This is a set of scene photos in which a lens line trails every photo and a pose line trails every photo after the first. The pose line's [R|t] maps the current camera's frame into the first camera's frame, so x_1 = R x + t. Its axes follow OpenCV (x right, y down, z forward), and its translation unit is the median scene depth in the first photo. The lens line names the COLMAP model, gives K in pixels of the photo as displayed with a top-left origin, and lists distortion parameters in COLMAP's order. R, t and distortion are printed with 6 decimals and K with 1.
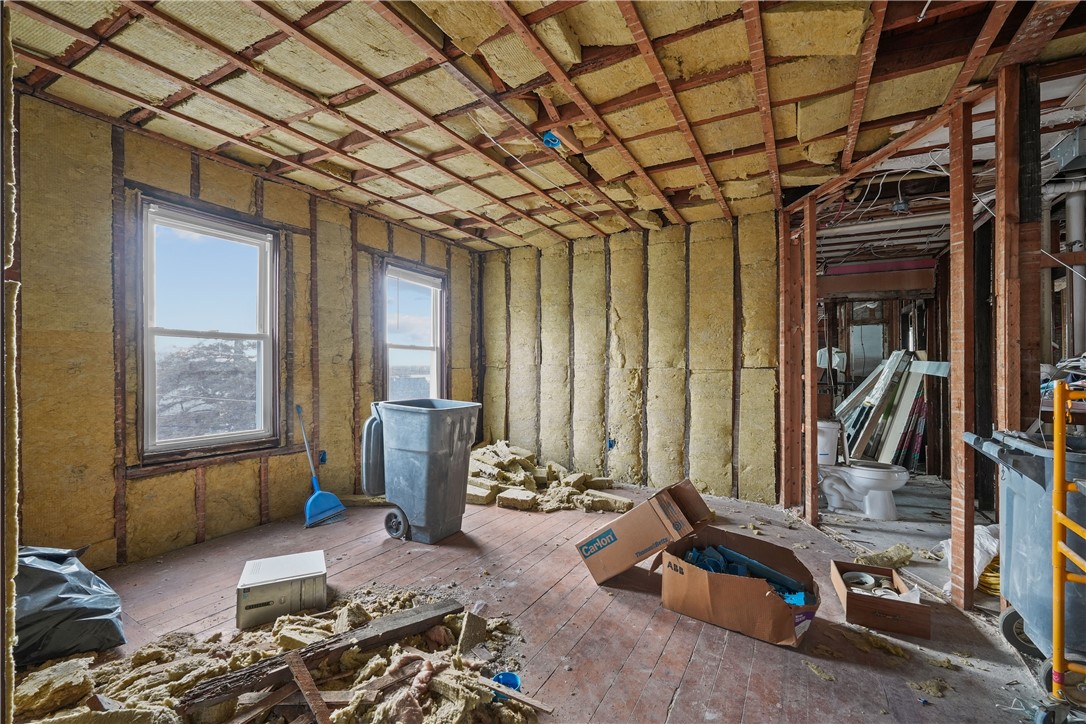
lens RADIAL K [[462.3, 0, 542.1], [0, 462.3, 367.0], [0, 0, 1]] dist [-0.004726, 0.002309]
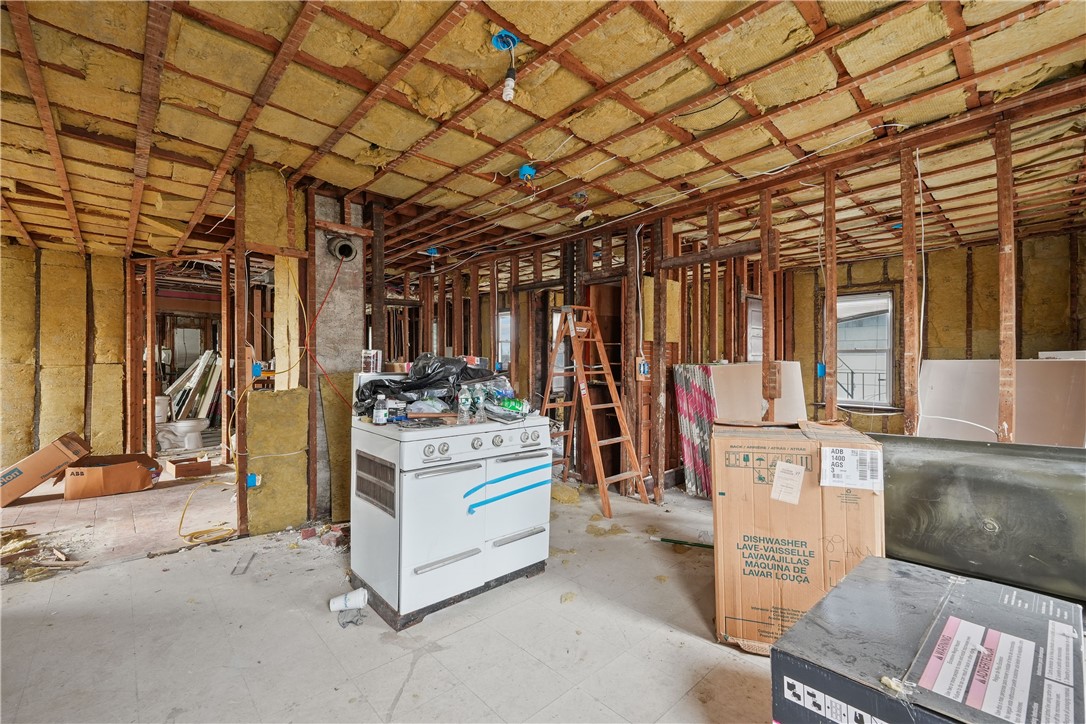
lens RADIAL K [[462.3, 0, 539.9], [0, 462.3, 358.9], [0, 0, 1]] dist [-0.004726, 0.002309]
pose [[0.304385, 0.001868, 0.952547, -0.485641], [-0.002977, 0.999995, -0.001010, -0.014909], [-0.952545, -0.002528, 0.304389, -0.709142]]
